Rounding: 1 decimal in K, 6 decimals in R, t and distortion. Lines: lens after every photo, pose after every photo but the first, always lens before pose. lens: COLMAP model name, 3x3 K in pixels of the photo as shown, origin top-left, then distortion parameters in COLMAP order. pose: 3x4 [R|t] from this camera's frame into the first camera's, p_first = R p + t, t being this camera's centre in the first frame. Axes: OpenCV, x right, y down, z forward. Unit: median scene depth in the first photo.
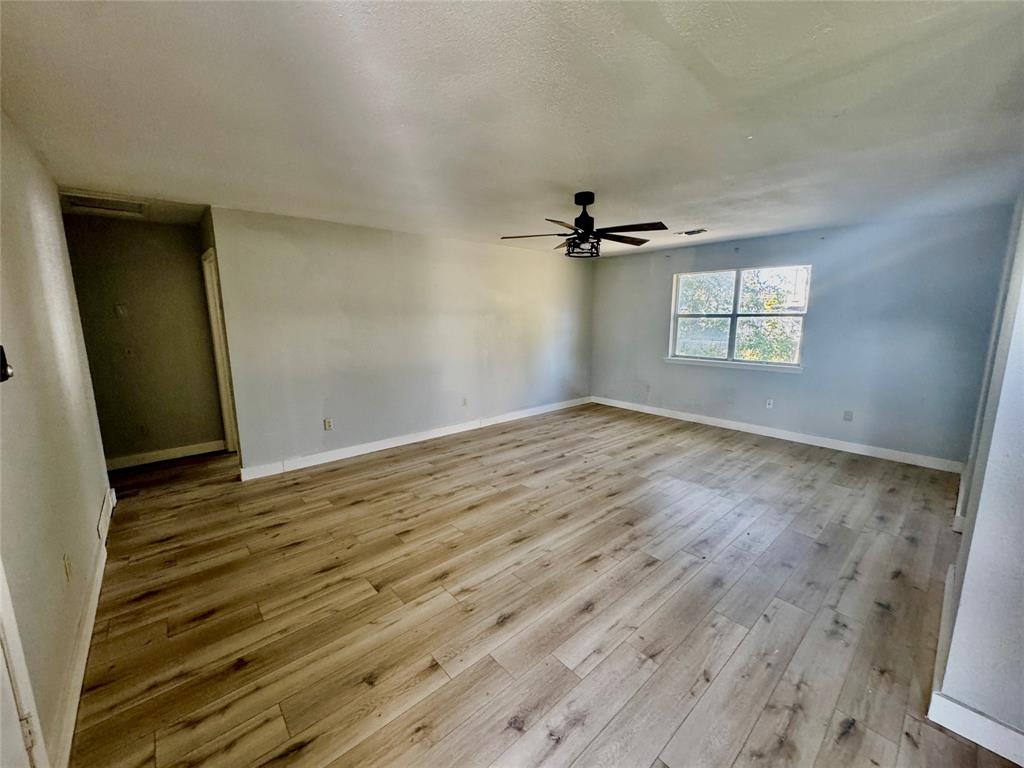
lens RADIAL K [[407.8, 0, 514.8], [0, 407.8, 382.2], [0, 0, 1]] dist [-0.004382, 0.000408]
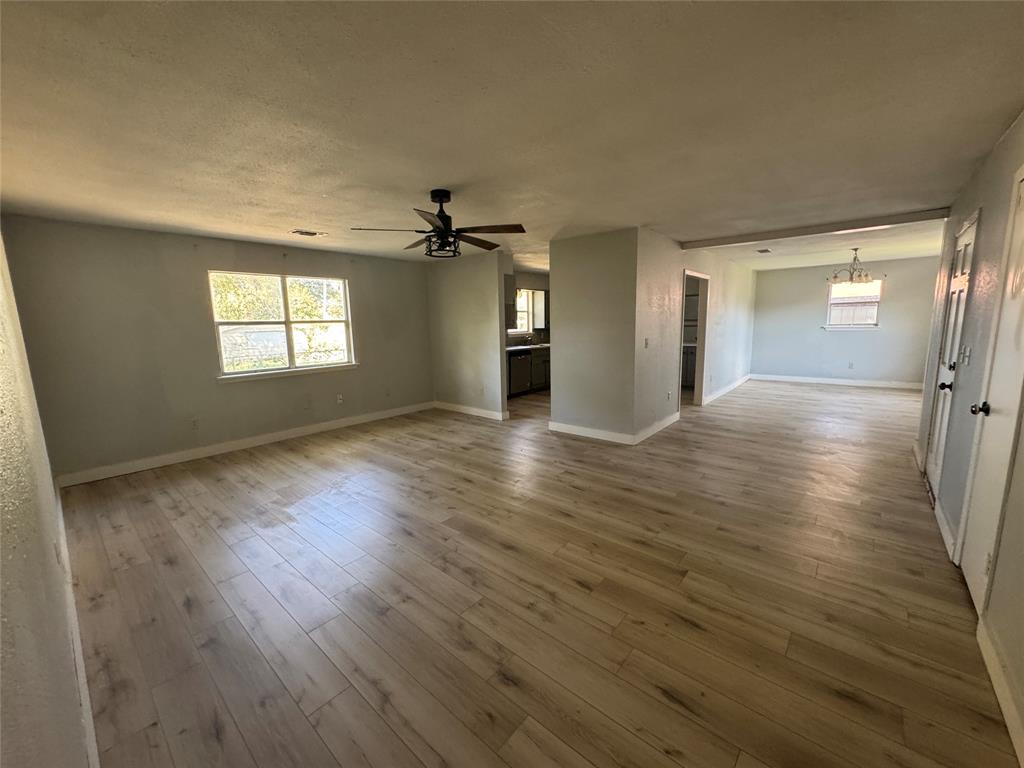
lens RADIAL K [[407.8, 0, 508.1], [0, 407.8, 385.3], [0, 0, 1]] dist [-0.004382, 0.000408]
pose [[-0.130784, -0.147992, 0.980303, -0.731960], [0.180866, 0.968641, 0.170361, -0.124399], [-0.974773, 0.199584, -0.099916, 0.868420]]
